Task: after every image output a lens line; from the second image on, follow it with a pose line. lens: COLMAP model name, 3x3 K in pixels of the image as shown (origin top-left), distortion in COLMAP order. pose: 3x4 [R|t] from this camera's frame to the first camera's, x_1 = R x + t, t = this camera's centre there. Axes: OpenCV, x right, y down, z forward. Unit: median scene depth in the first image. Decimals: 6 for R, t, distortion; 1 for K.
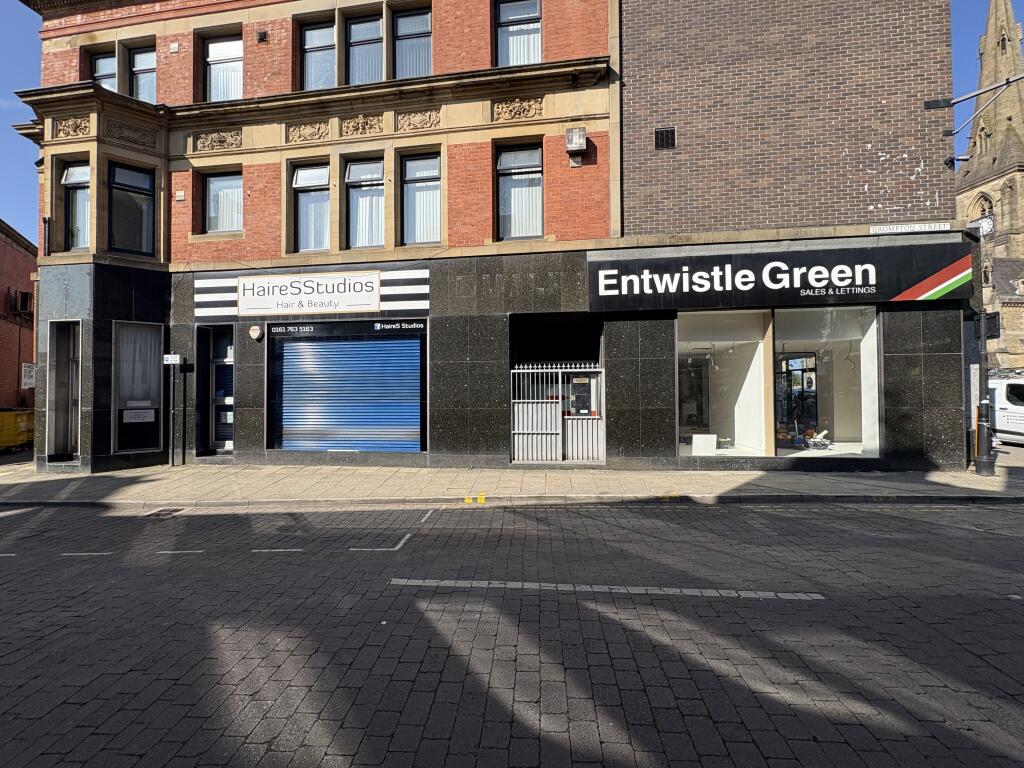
lens RADIAL K [[403.9, 0, 512.0], [0, 403.9, 384.0], [0, 0, 1]] dist [-0.000246, -0.000376]
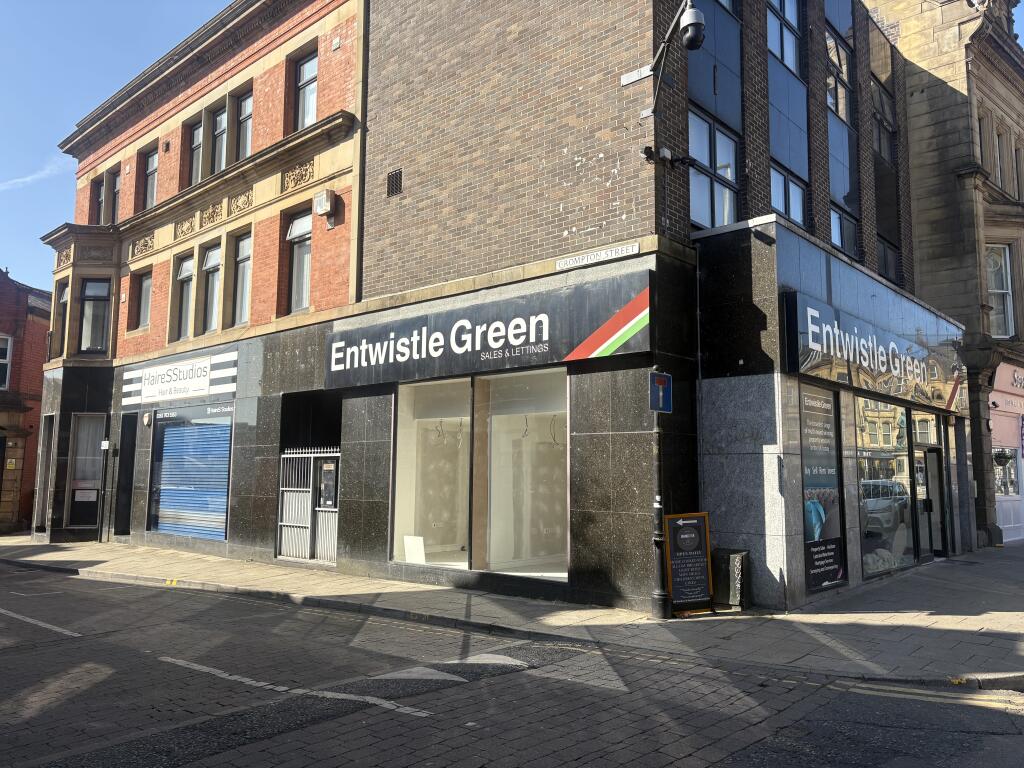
lens RADIAL K [[776.3, 0, 512.0], [0, 776.3, 384.0], [0, 0, 1]] dist [0.012999, 0.001209]
pose [[0.827384, -0.052596, -0.559169, 1.445533], [0.000027, 0.995609, -0.093607, -0.030178], [0.561637, 0.077434, 0.823752, -0.176619]]
